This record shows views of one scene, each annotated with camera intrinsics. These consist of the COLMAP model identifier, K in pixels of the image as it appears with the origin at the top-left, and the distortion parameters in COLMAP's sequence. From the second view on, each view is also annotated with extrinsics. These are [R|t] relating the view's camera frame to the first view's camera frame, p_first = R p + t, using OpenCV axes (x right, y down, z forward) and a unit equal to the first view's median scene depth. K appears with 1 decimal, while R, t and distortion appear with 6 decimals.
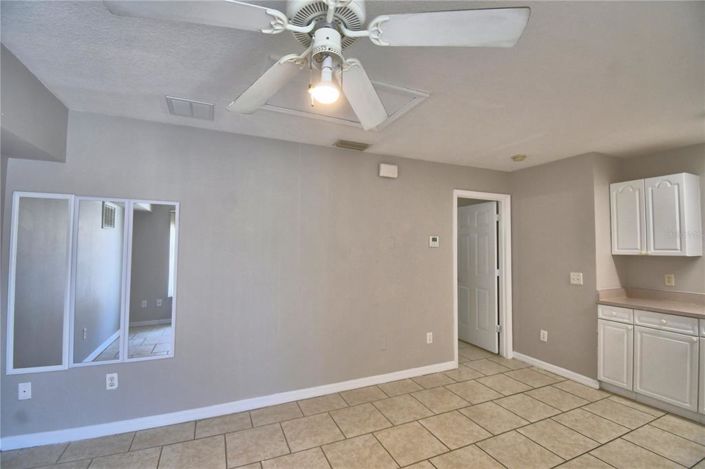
lens RADIAL K [[308.4, 0, 349.3], [0, 308.4, 234.4], [0, 0, 1]] dist [0.016976, -0.023415]
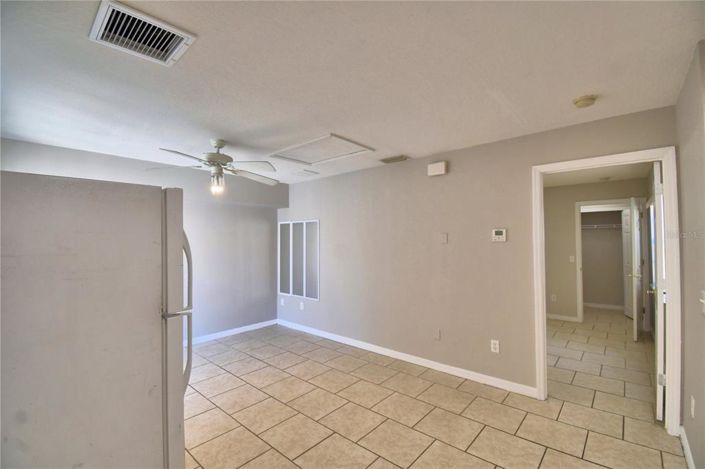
lens RADIAL K [[308.4, 0, 349.3], [0, 308.4, 234.4], [0, 0, 1]] dist [0.016976, -0.023415]
pose [[0.419478, -0.030455, -0.907254, 0.996285], [0.044531, 0.998924, -0.012942, 0.015150], [0.906672, -0.034972, 0.420383, 0.306423]]
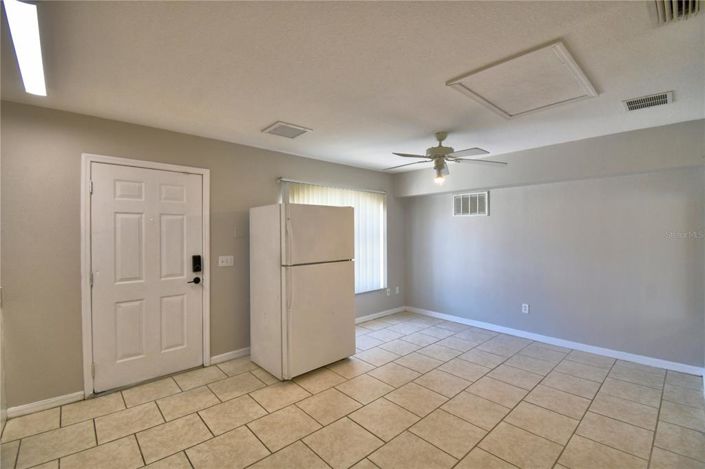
lens RADIAL K [[308.4, 0, 349.3], [0, 308.4, 234.4], [0, 0, 1]] dist [0.016976, -0.023415]
pose [[-0.949961, -0.000845, -0.312368, 0.572646], [0.009827, 0.999420, -0.032591, 0.053584], [0.312214, -0.034029, -0.949402, 1.200037]]
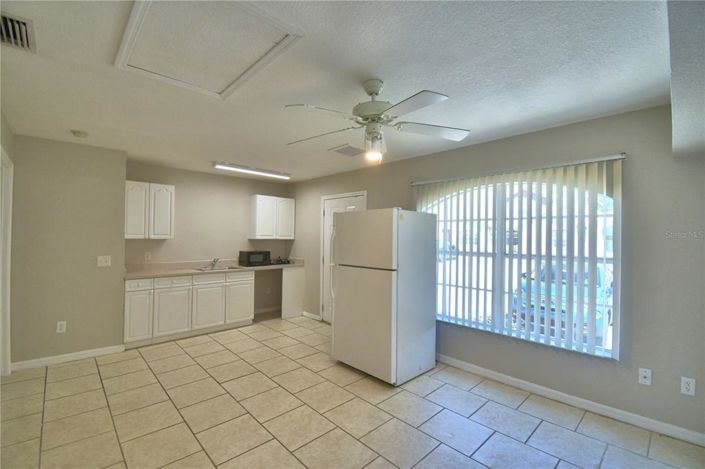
lens RADIAL K [[308.4, 0, 349.3], [0, 308.4, 234.4], [0, 0, 1]] dist [0.016976, -0.023415]
pose [[-0.332856, -0.005072, 0.942964, -0.614726], [-0.053385, 0.998483, -0.013474, 0.018766], [-0.941465, -0.054825, -0.332622, 0.593963]]
